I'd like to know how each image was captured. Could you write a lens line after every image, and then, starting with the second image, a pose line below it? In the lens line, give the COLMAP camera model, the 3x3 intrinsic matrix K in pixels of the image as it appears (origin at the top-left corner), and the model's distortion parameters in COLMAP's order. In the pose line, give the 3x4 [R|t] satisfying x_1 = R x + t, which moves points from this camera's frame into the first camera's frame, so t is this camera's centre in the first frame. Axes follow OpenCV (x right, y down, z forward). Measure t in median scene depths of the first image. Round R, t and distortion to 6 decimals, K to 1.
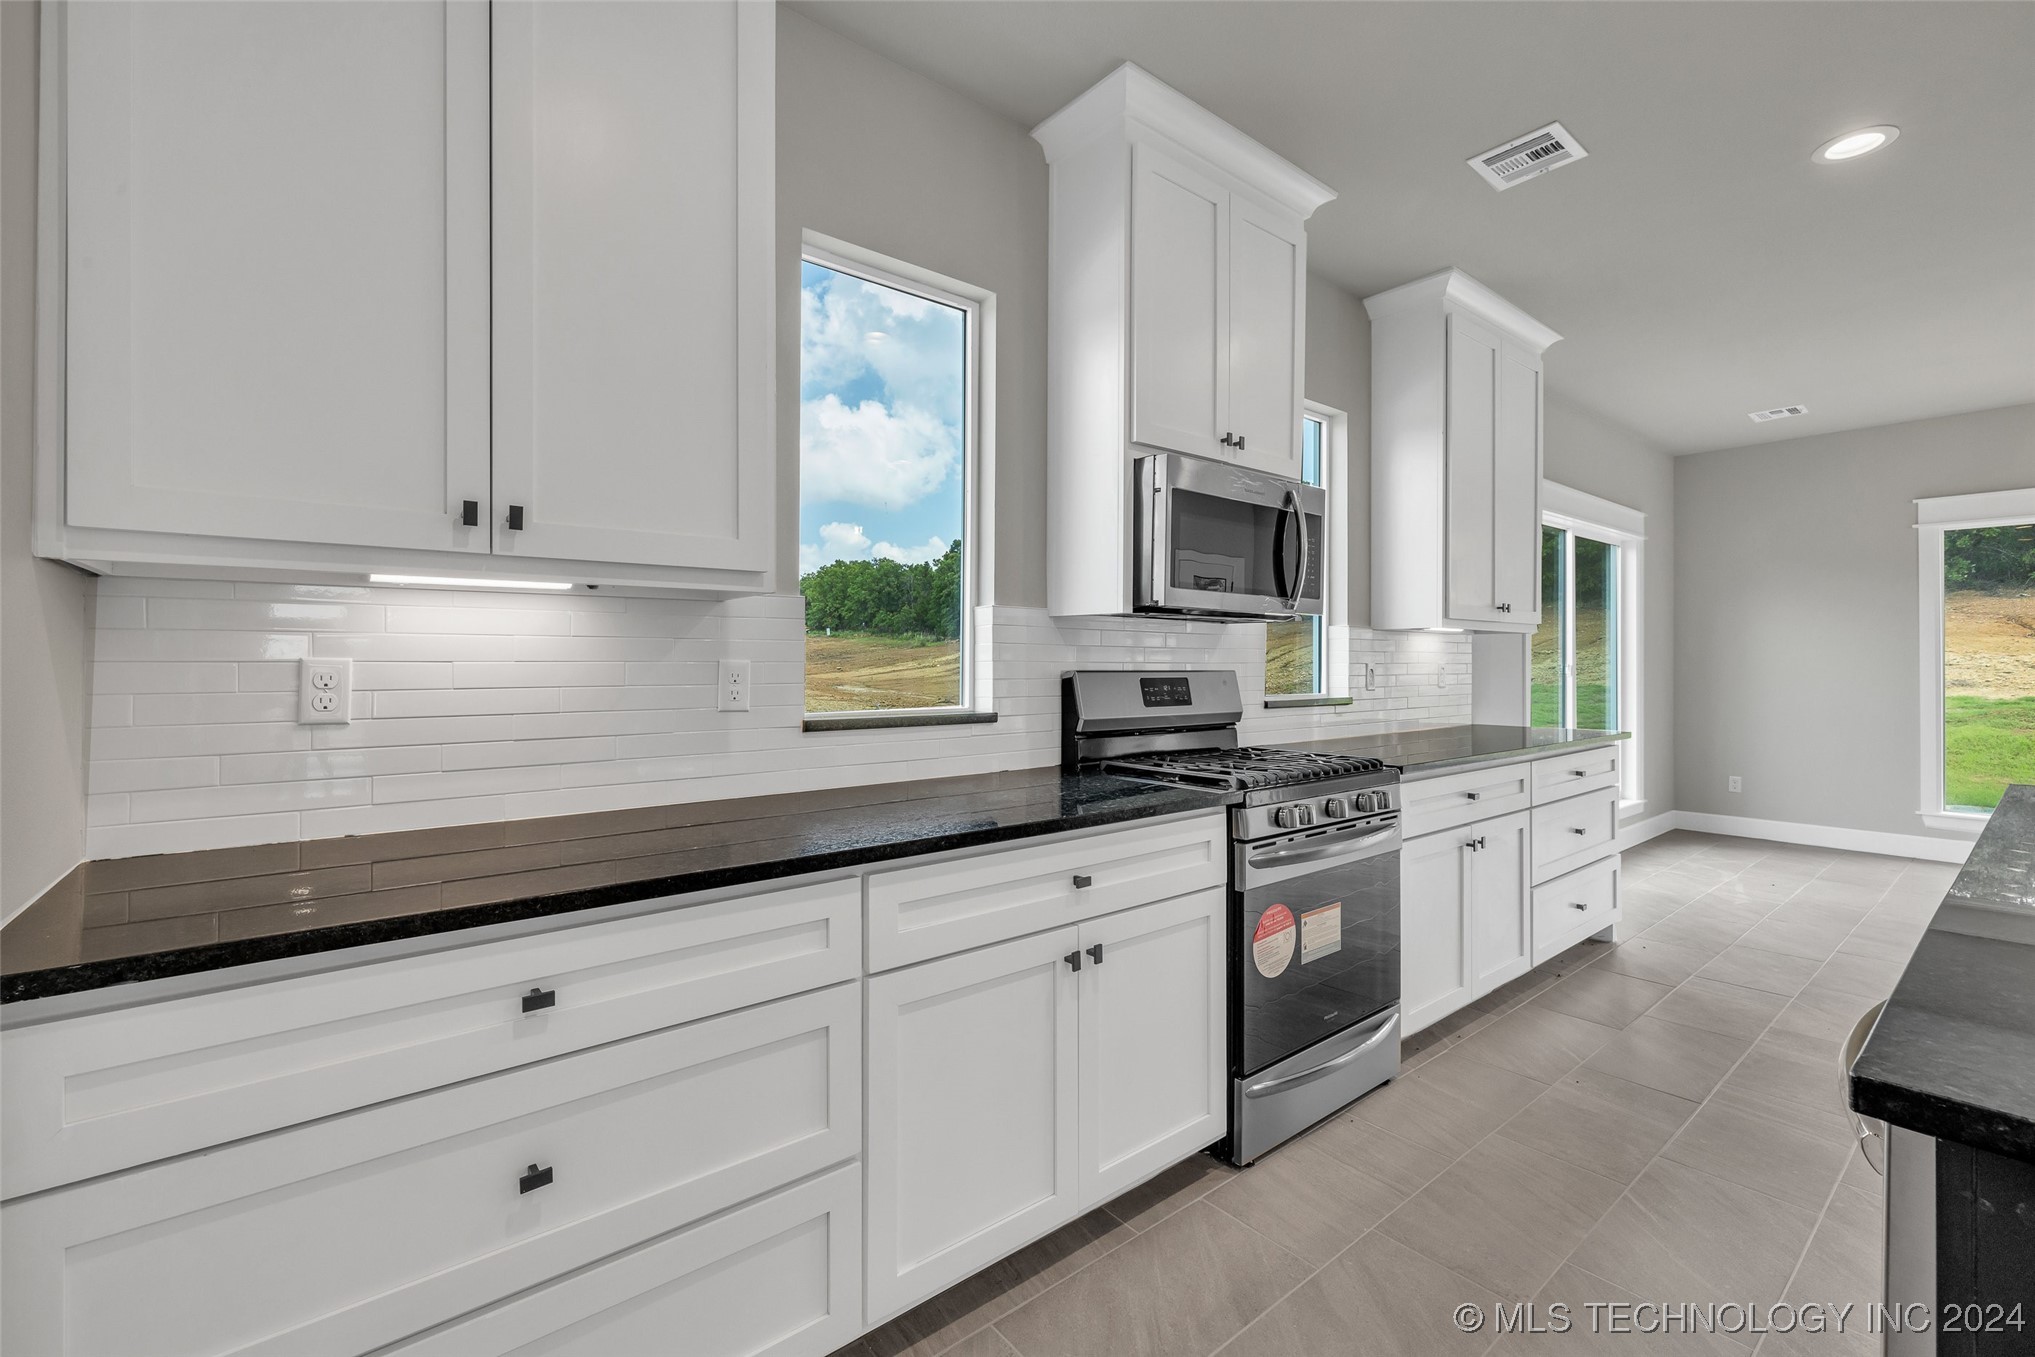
lens RADIAL K [[860.6, 0, 1014.9], [0, 860.6, 667.1], [0, 0, 1]] dist [-0.000202, -0.000641]
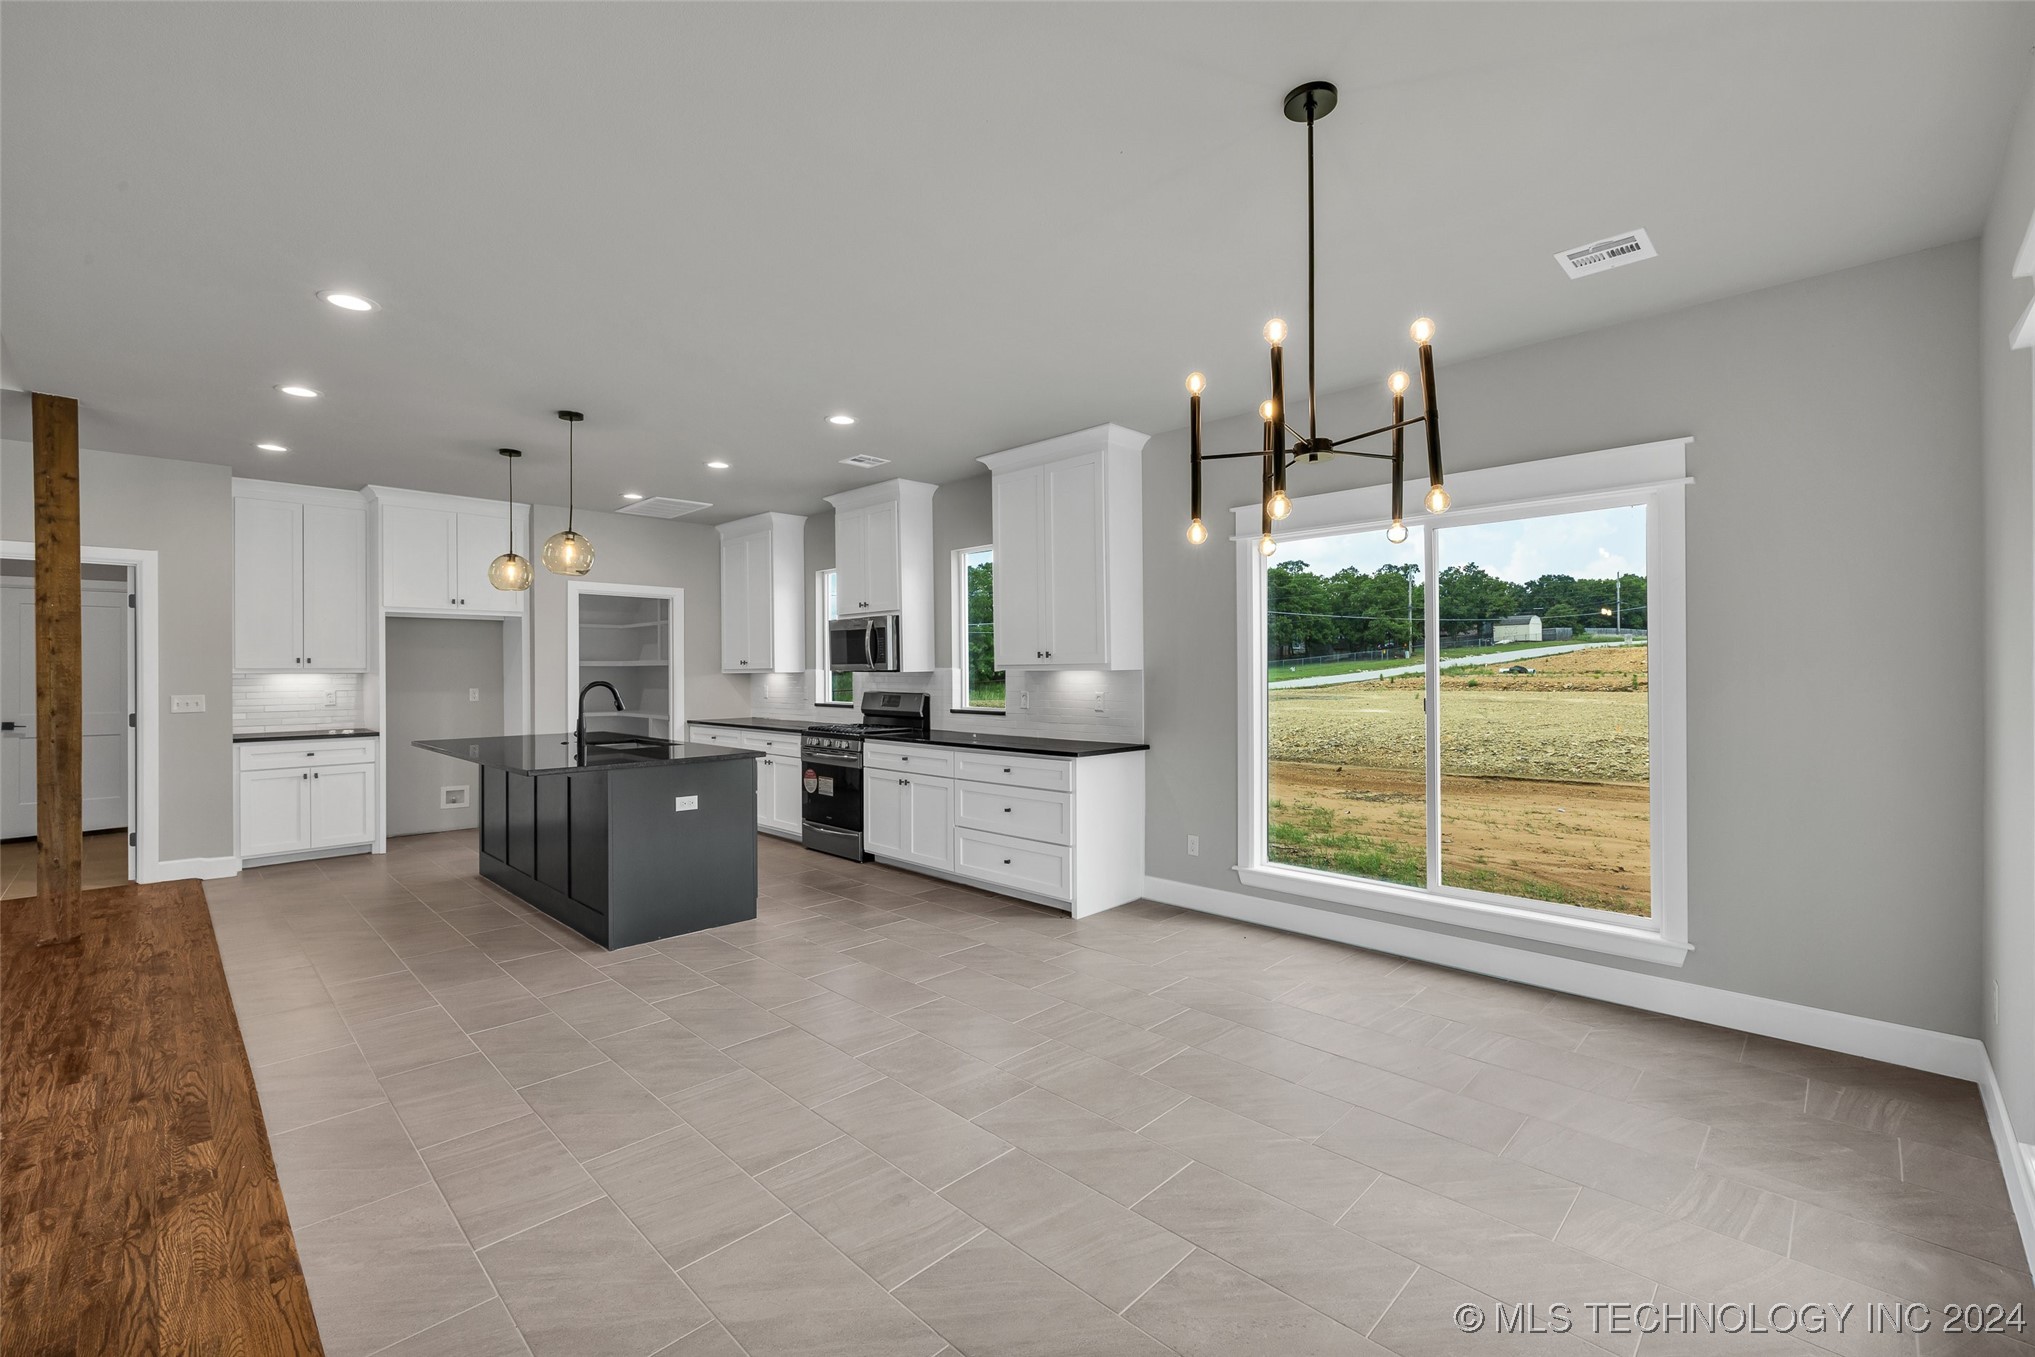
lens RADIAL K [[860.6, 0, 1008.7], [0, 860.6, 668.7], [0, 0, 1]] dist [-0.000202, -0.000641]
pose [[0.105055, -0.002437, -0.994463, 2.719848], [0.003956, 0.999990, -0.002032, -0.058214], [0.994459, -0.003720, 0.105063, 1.094948]]
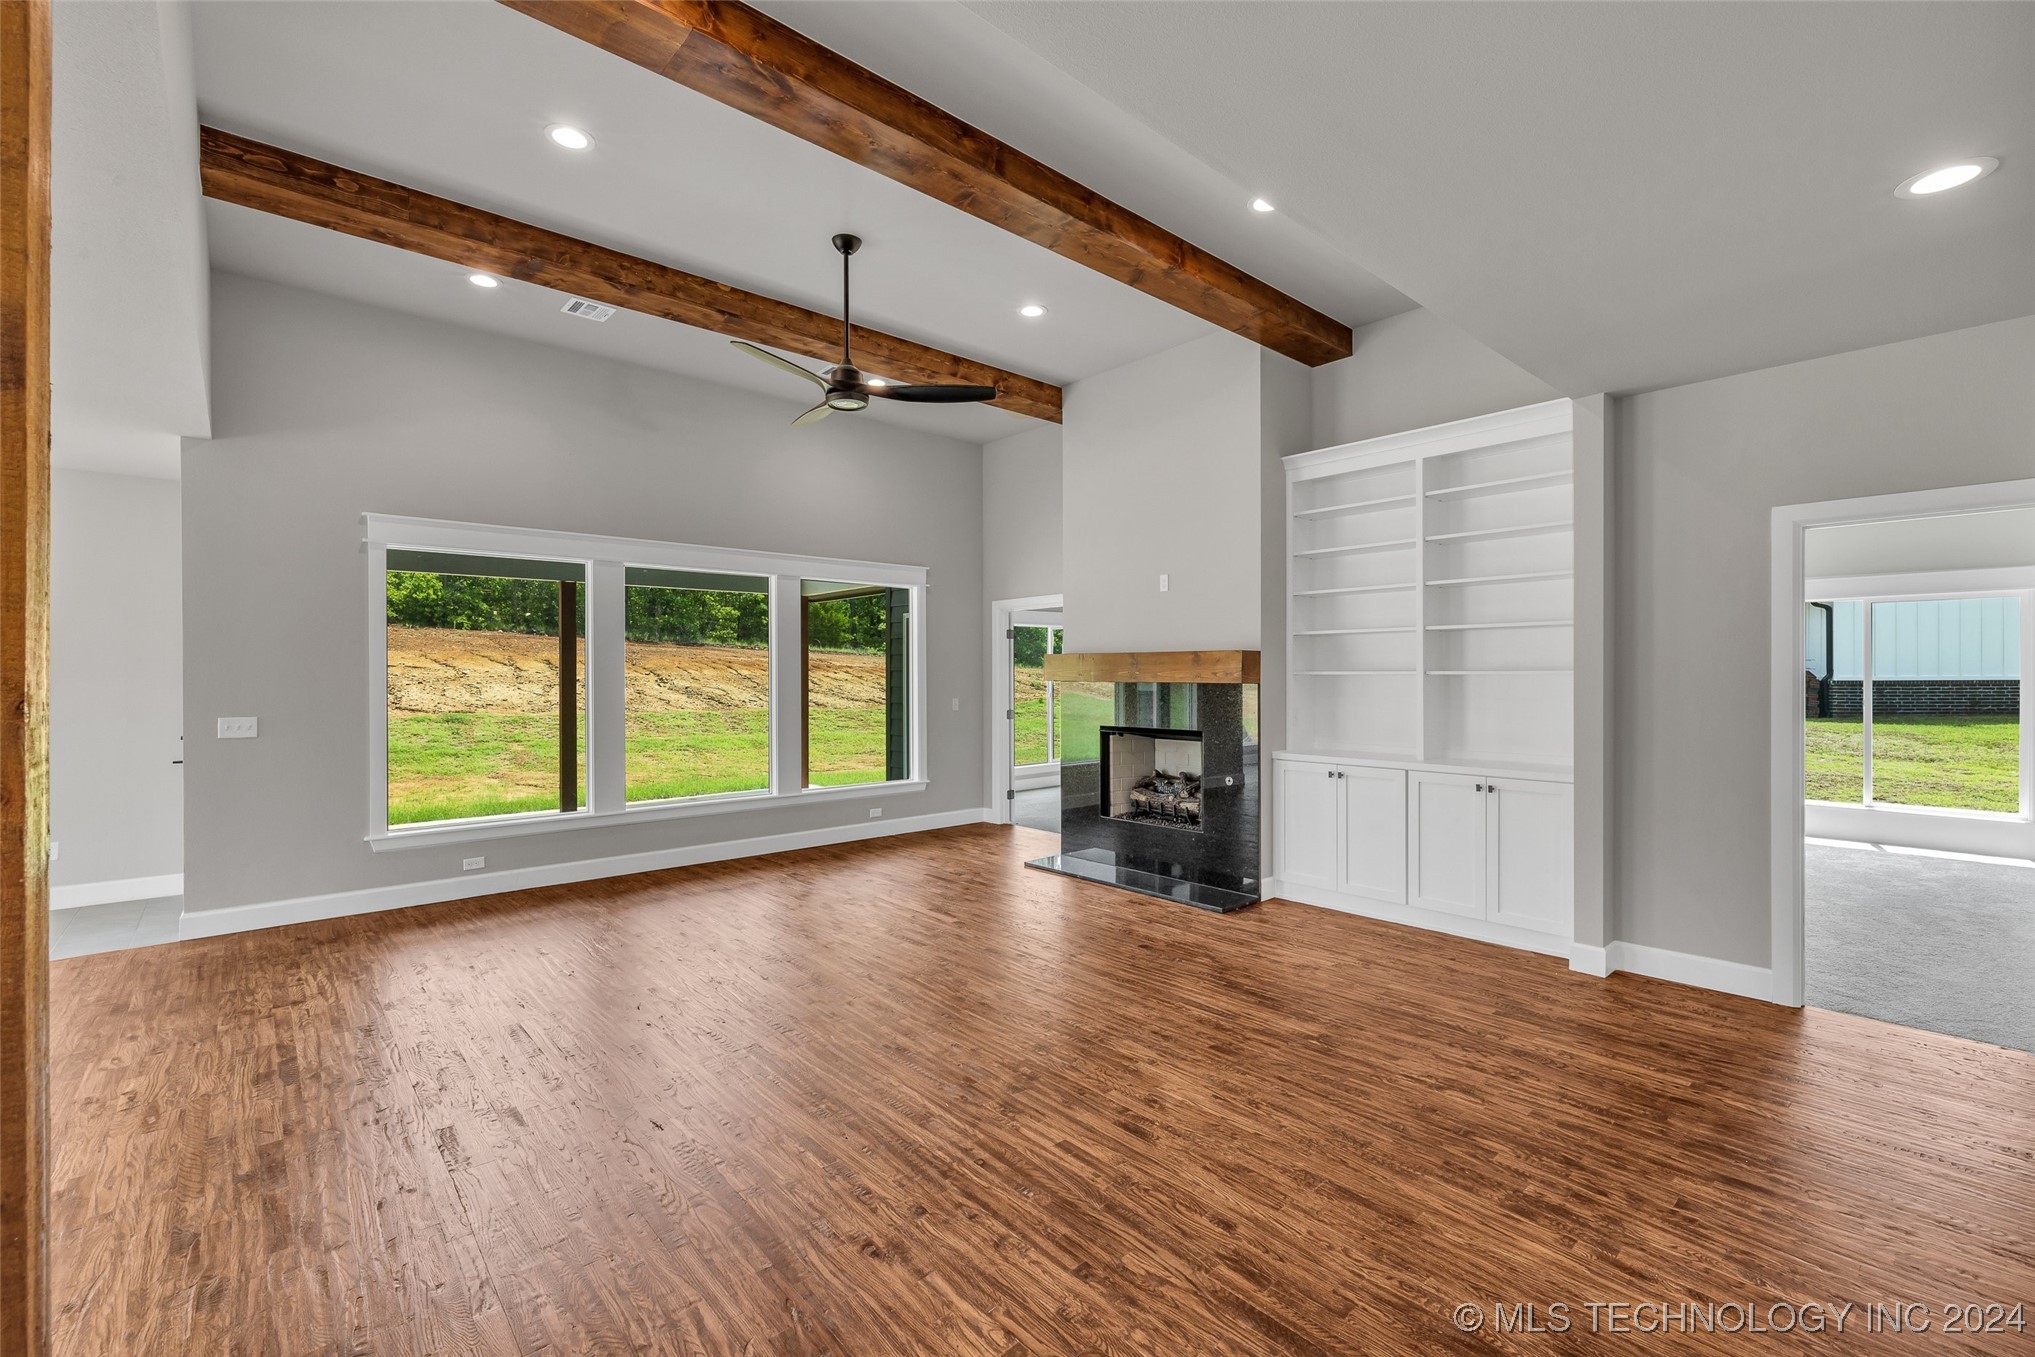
lens RADIAL K [[860.6, 0, 1014.5], [0, 860.6, 683.9], [0, 0, 1]] dist [-0.000202, -0.000641]
pose [[-0.046167, -0.013618, 0.998841, 0.628693], [0.001656, 0.999905, 0.013709, -0.096283], [-0.998932, 0.002287, -0.046140, -0.865127]]
